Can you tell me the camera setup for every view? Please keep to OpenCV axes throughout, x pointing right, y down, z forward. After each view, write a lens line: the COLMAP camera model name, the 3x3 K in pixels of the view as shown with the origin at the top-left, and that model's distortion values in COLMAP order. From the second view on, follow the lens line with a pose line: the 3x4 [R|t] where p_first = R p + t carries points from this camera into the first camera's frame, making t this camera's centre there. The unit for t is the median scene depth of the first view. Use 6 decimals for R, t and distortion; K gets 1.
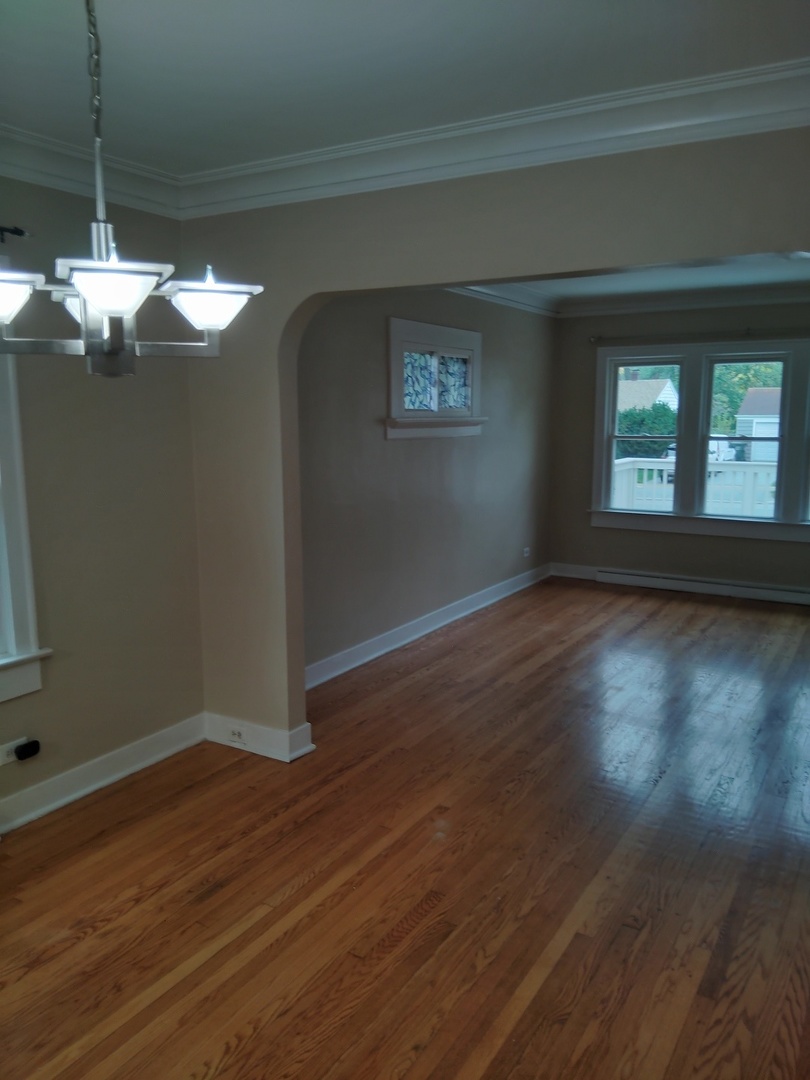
lens RADIAL K [[816.8, 0, 401.7], [0, 816.8, 540.8], [0, 0, 1]] dist [0.062975, -0.119040]
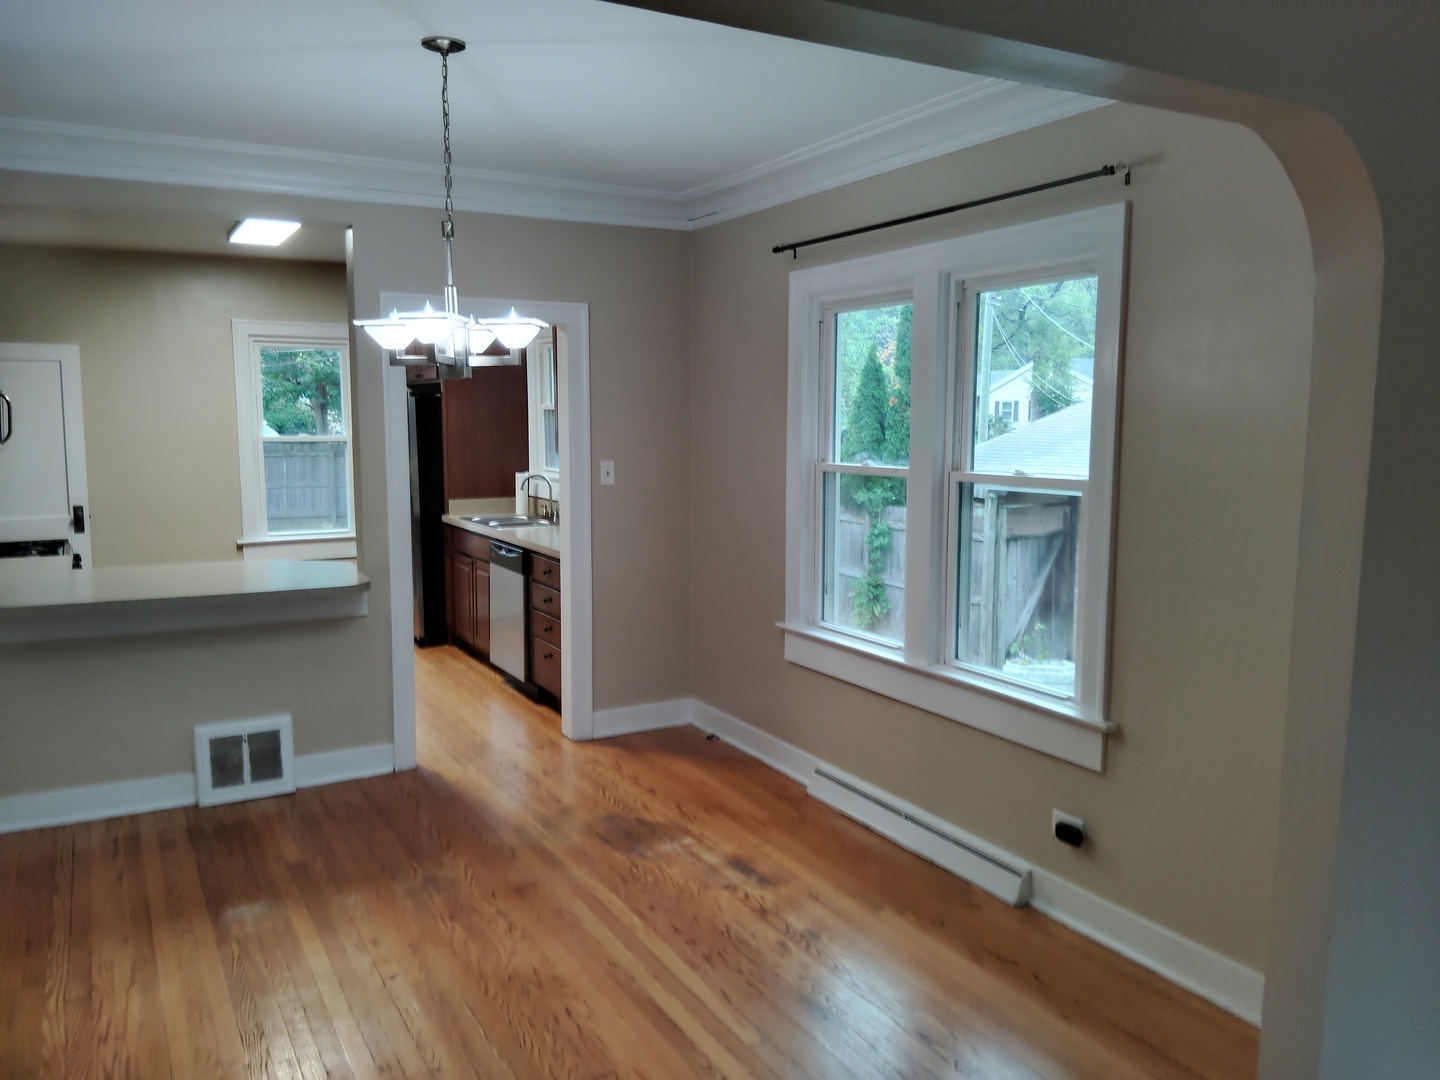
lens RADIAL K [[1089.0, 0, 726.4], [0, 1089.0, 535.8], [0, 0, 1]] dist [0.062975, -0.119040]
pose [[-0.482442, 0.097968, -0.870432, 0.335613], [-0.143898, 0.971360, 0.189084, -0.098995], [0.864027, 0.216476, -0.454528, 0.646825]]
